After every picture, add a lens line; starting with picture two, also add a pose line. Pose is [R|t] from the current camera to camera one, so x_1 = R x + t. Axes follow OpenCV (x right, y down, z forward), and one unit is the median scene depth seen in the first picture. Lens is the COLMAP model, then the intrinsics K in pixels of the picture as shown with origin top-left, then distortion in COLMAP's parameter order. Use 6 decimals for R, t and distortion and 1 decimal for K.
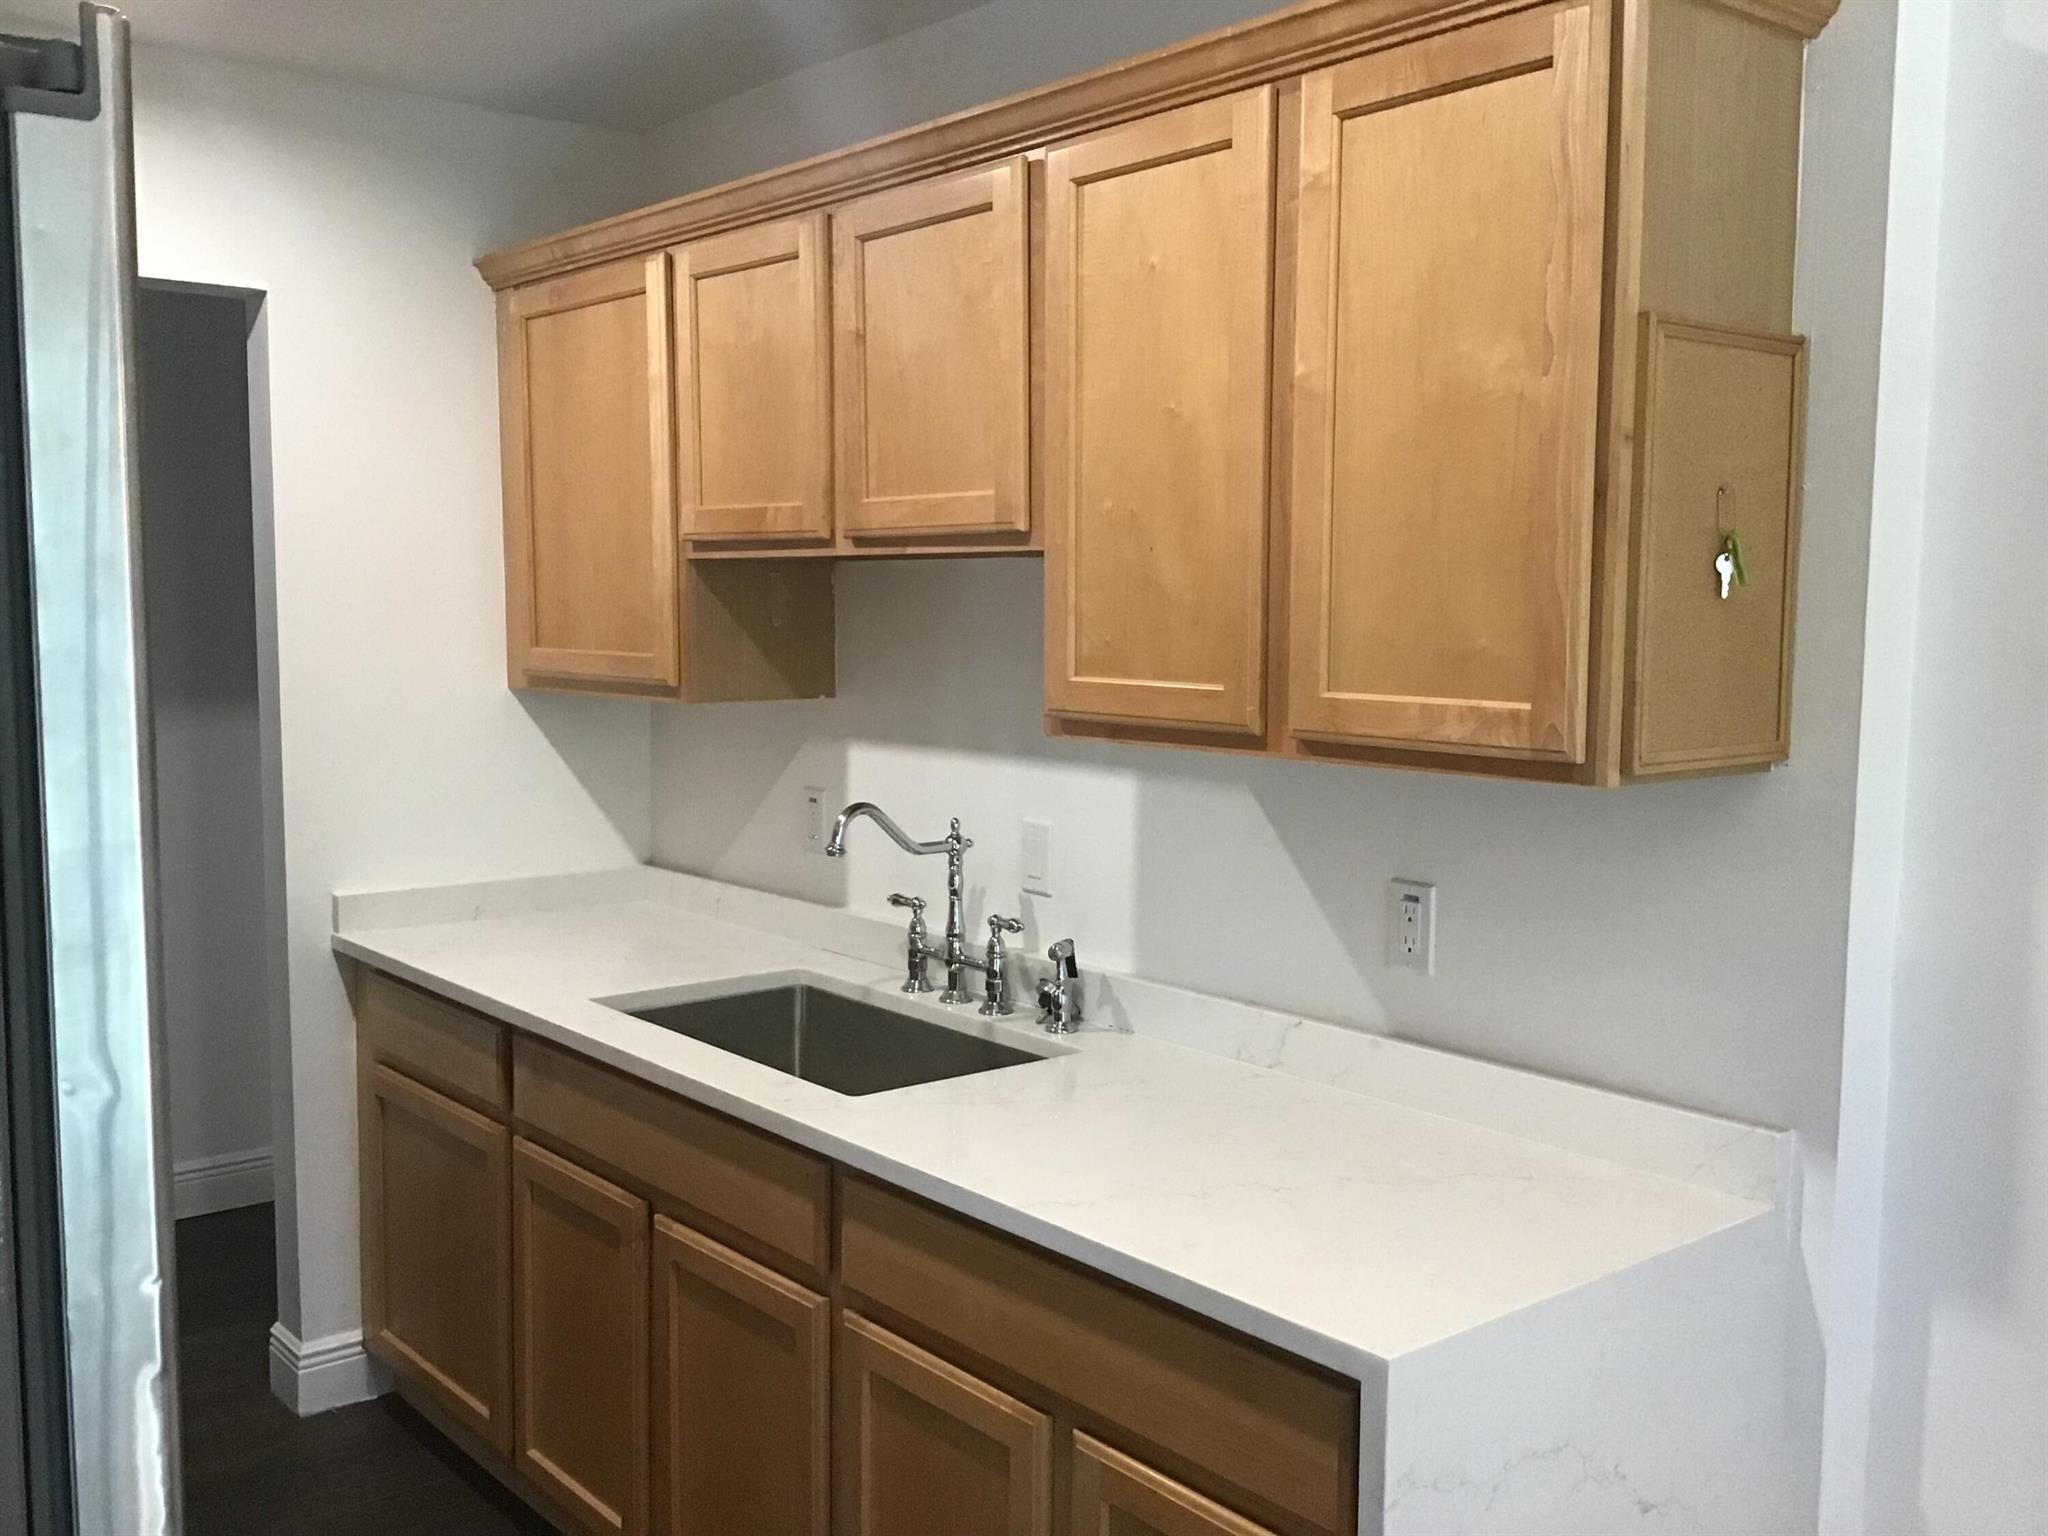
lens RADIAL K [[1851.9, 0, 1023.6], [0, 1851.9, 803.6], [0, 0, 1]] dist [0.050978, 0.000285]
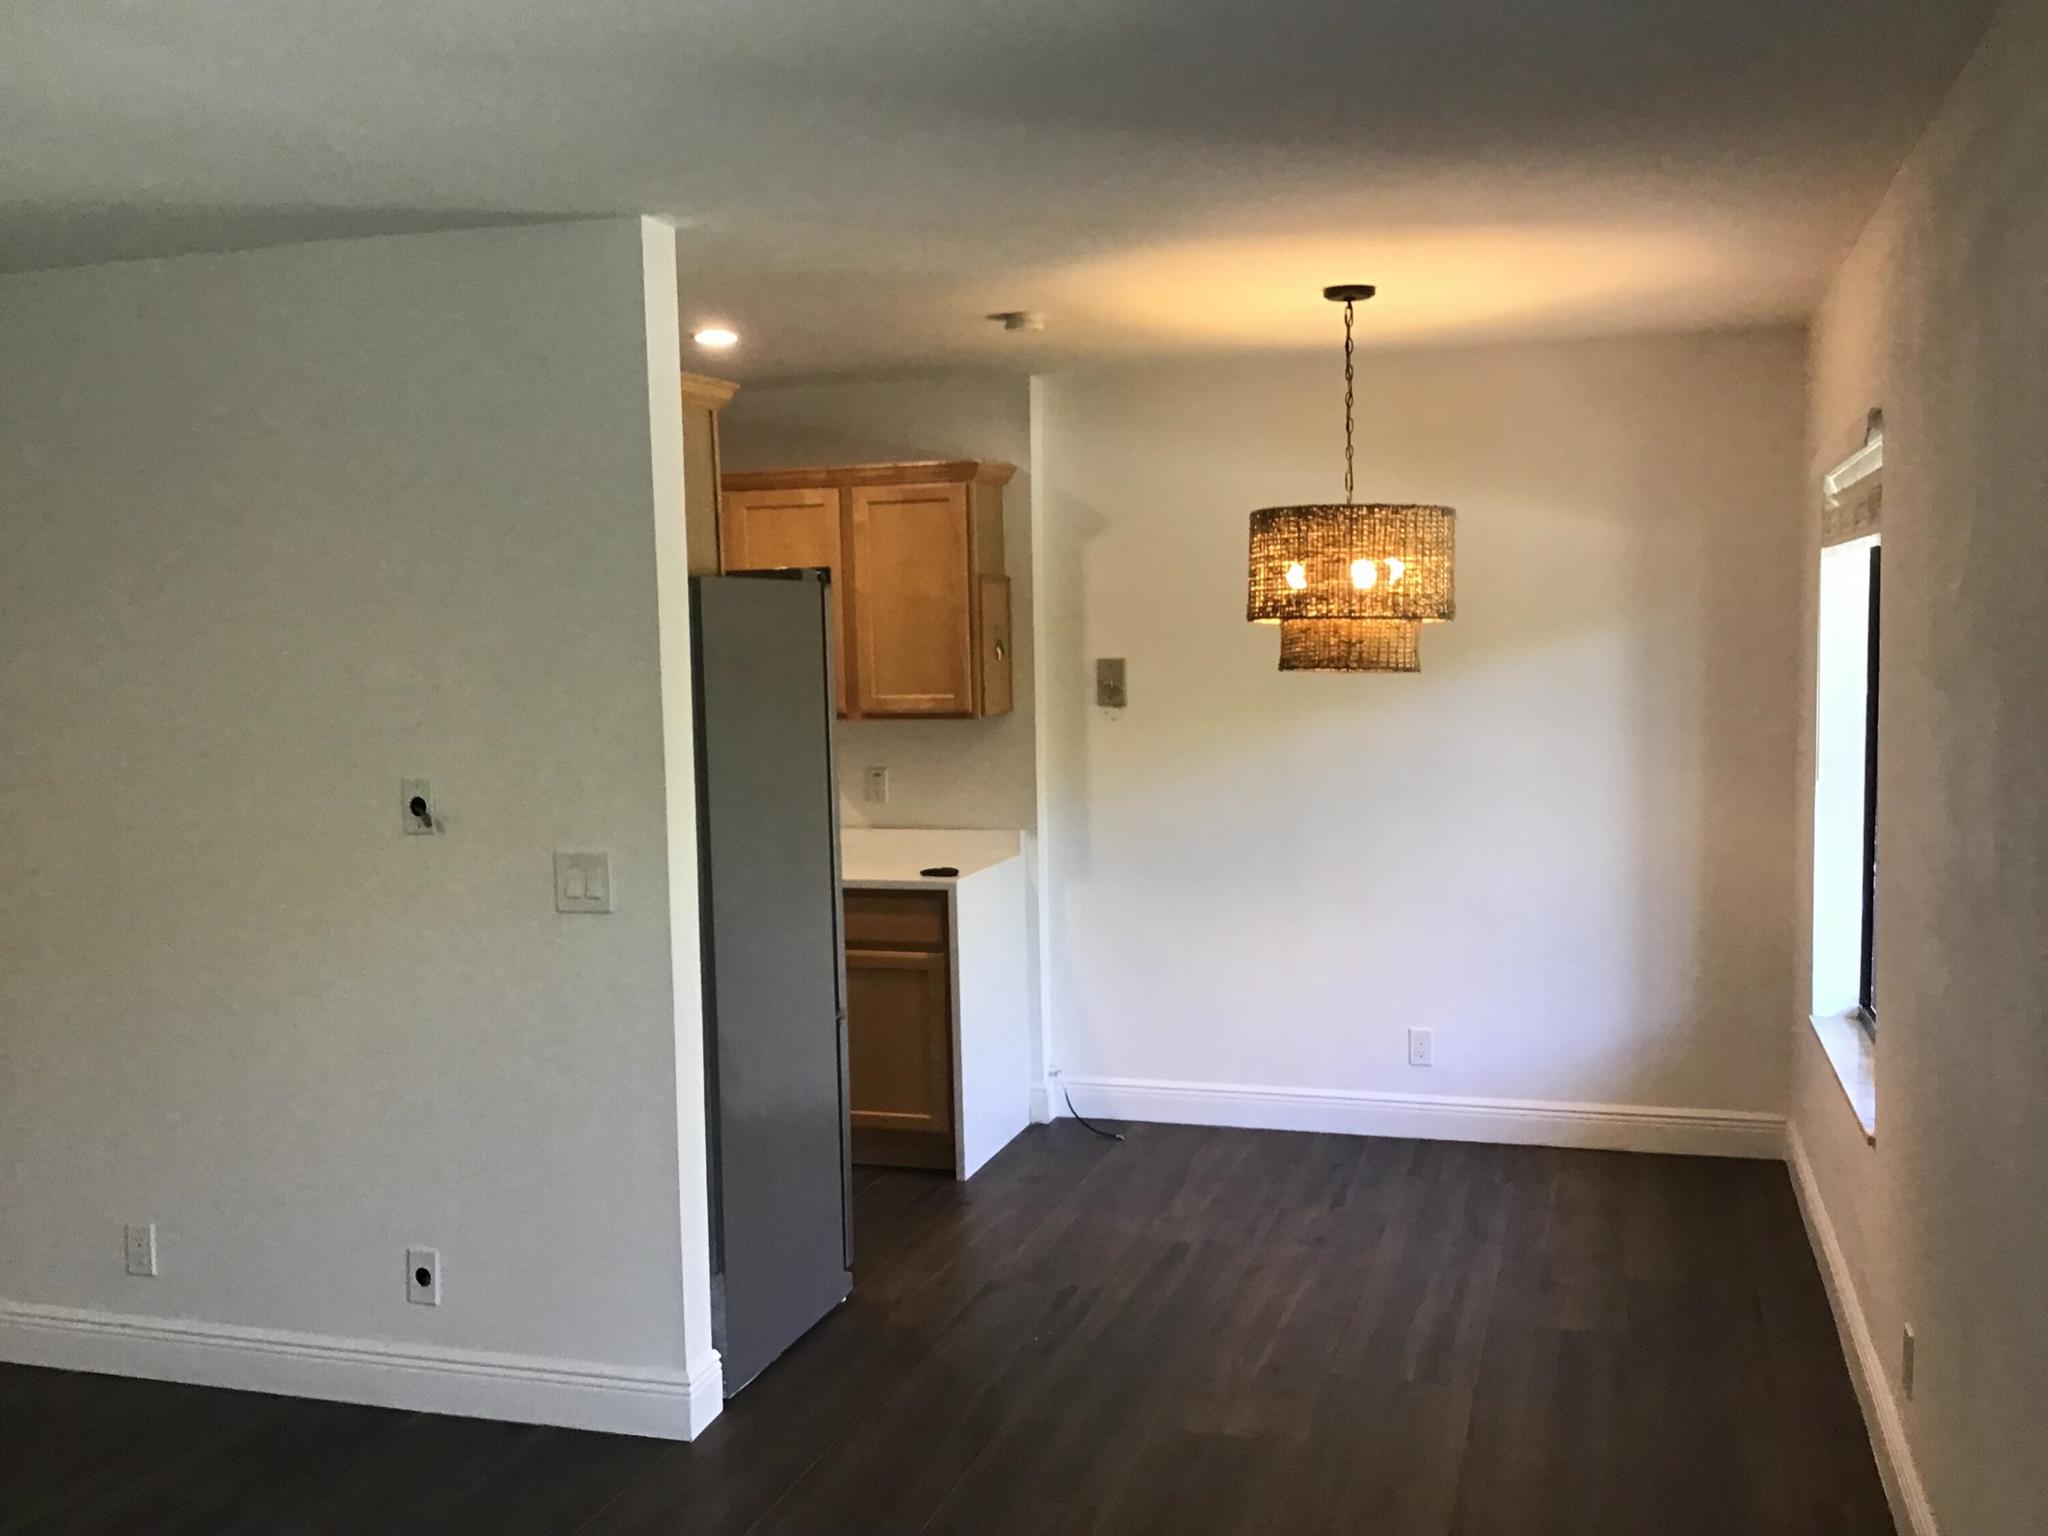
lens RADIAL K [[1851.9, 0, 1023.6], [0, 1851.9, 803.6], [0, 0, 1]] dist [0.050978, 0.000285]
pose [[0.847226, -0.078245, 0.525438, -1.243881], [0.087878, 0.996109, 0.006637, 0.115076], [-0.523913, 0.040552, 0.850806, -1.671311]]
